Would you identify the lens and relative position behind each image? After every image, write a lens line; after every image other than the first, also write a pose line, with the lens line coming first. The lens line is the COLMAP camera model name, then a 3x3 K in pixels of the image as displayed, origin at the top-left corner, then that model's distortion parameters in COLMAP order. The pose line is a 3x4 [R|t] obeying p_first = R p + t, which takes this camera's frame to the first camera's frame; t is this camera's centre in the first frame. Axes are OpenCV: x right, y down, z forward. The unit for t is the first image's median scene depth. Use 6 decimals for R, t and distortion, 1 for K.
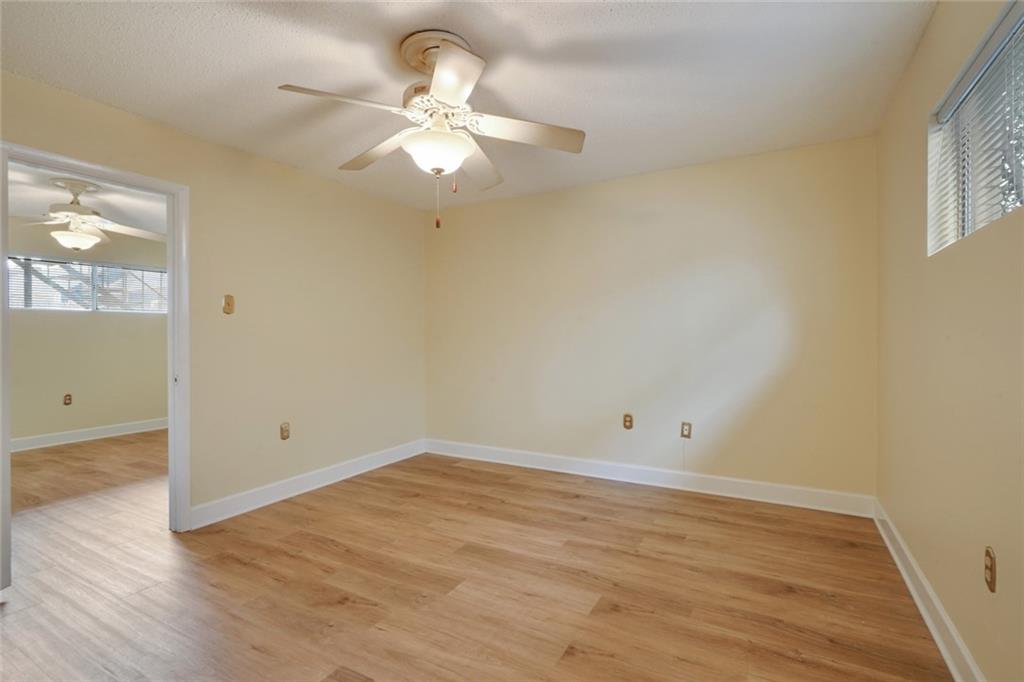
lens RADIAL K [[480.7, 0, 500.3], [0, 480.7, 339.8], [0, 0, 1]] dist [0.000420, 0.000399]
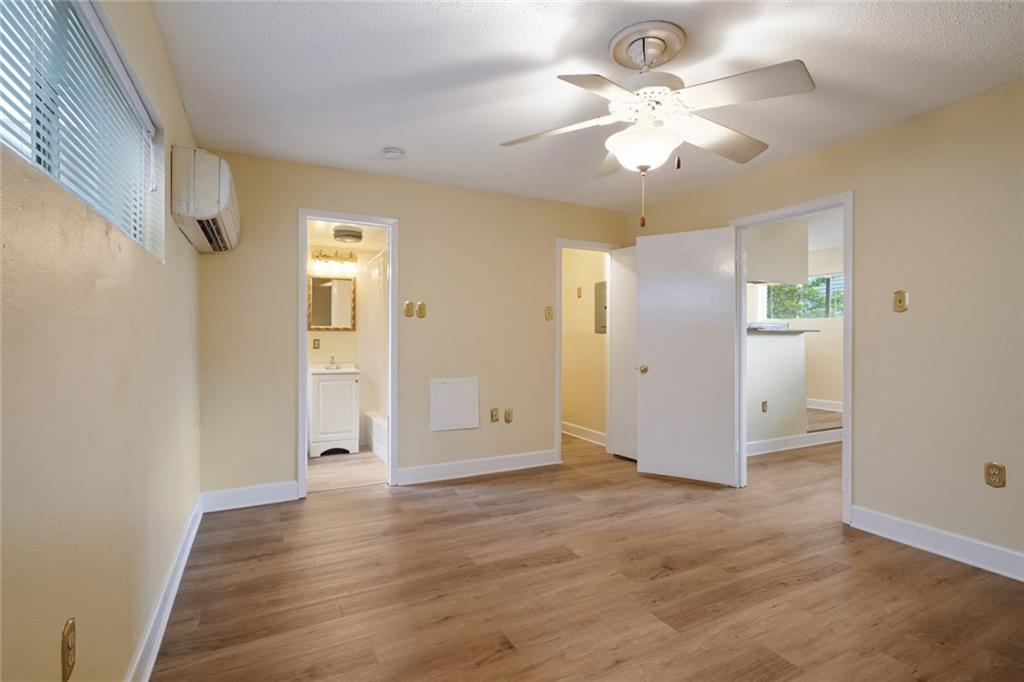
lens RADIAL K [[477.9, 0, 512.0], [0, 477.9, 341.0], [0, 0, 1]] dist [0.001518, 0.000506]
pose [[-0.533181, 0.009670, -0.845946, 0.610588], [-0.005938, 0.999867, 0.015172, -0.009457], [0.845980, 0.013113, -0.533053, 0.944636]]
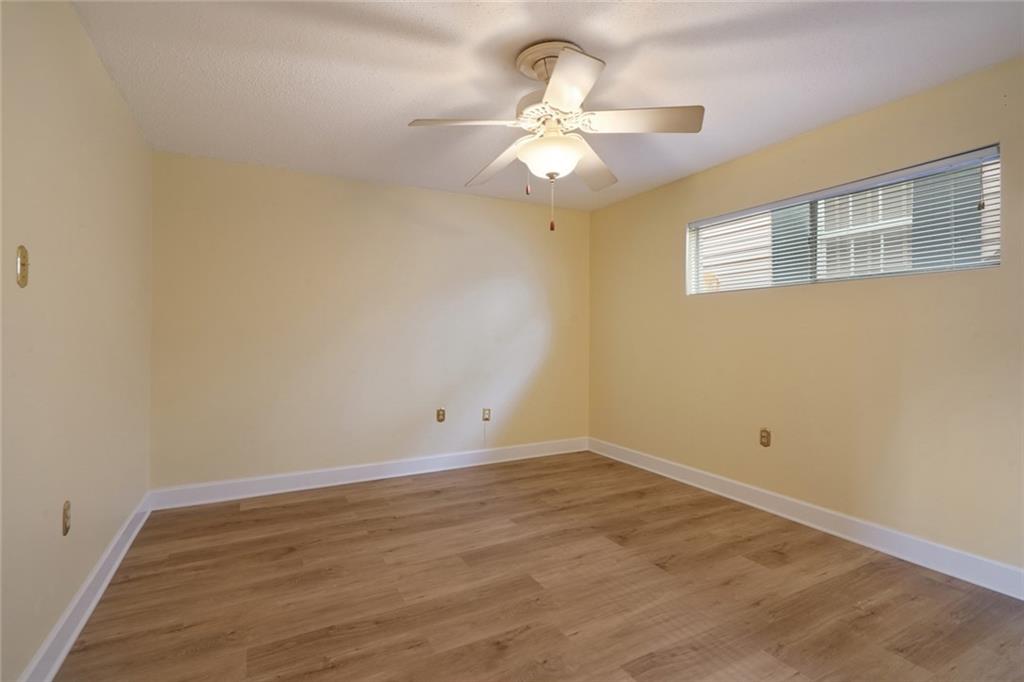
lens RADIAL K [[480.7, 0, 500.3], [0, 480.7, 339.8], [0, 0, 1]] dist [0.000420, 0.000399]
pose [[0.535784, -0.001345, 0.844354, -0.768226], [0.004782, 0.999988, -0.001441, 0.001394], [-0.844341, 0.004809, 0.535784, 0.397395]]
